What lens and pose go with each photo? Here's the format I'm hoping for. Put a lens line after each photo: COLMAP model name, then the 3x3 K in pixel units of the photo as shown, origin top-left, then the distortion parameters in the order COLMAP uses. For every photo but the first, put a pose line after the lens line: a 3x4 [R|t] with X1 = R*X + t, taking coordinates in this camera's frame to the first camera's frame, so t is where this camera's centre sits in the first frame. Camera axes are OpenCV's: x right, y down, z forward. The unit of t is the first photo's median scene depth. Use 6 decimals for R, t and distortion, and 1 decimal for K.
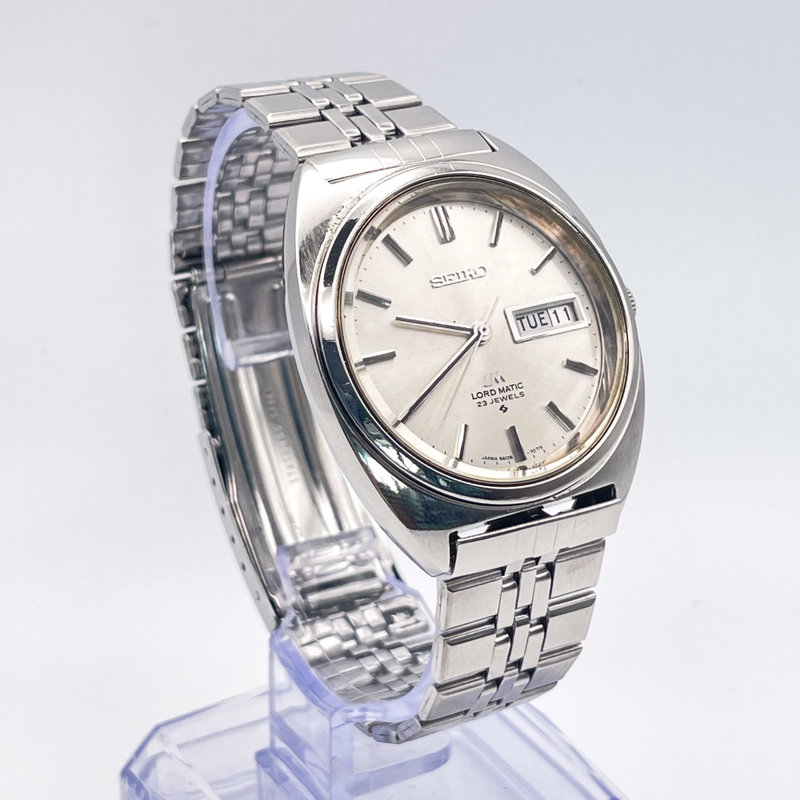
lens RADIAL K [[2239.2, 0, 396.5], [0, 2239.2, 400.5], [0, 0, 1]] dist [0.506885, 0.000000]
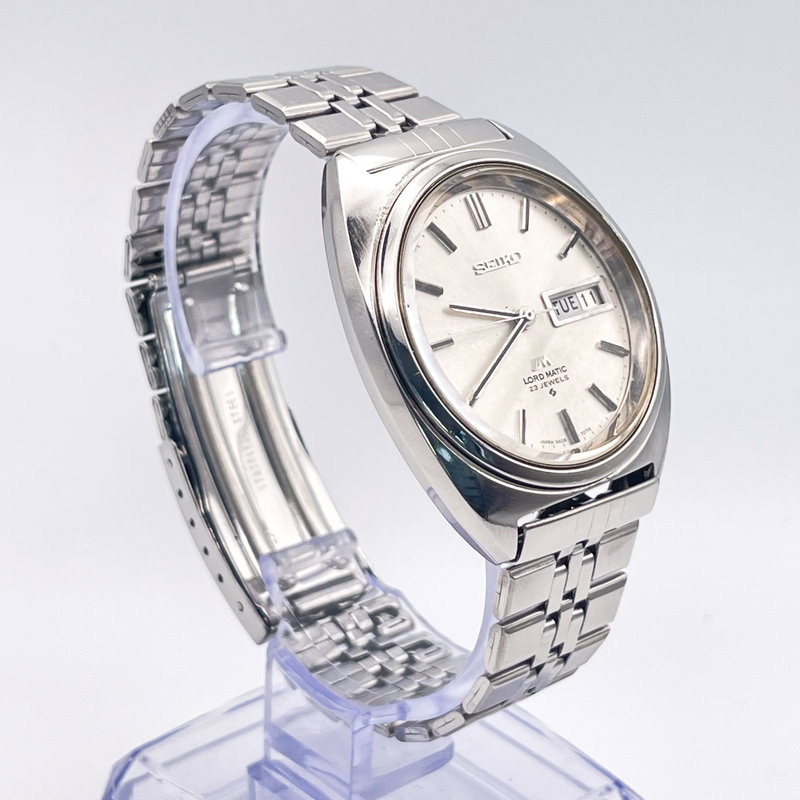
lens RADIAL K [[2239.2, 0, 399.6], [0, 2239.2, 398.7], [0, 0, 1]] dist [0.506885, 0.000000]
pose [[0.978126, -0.048308, 0.202326, -0.210123], [0.052127, 0.998548, -0.013586, 0.015586], [-0.201376, 0.023836, 0.979224, 0.031757]]
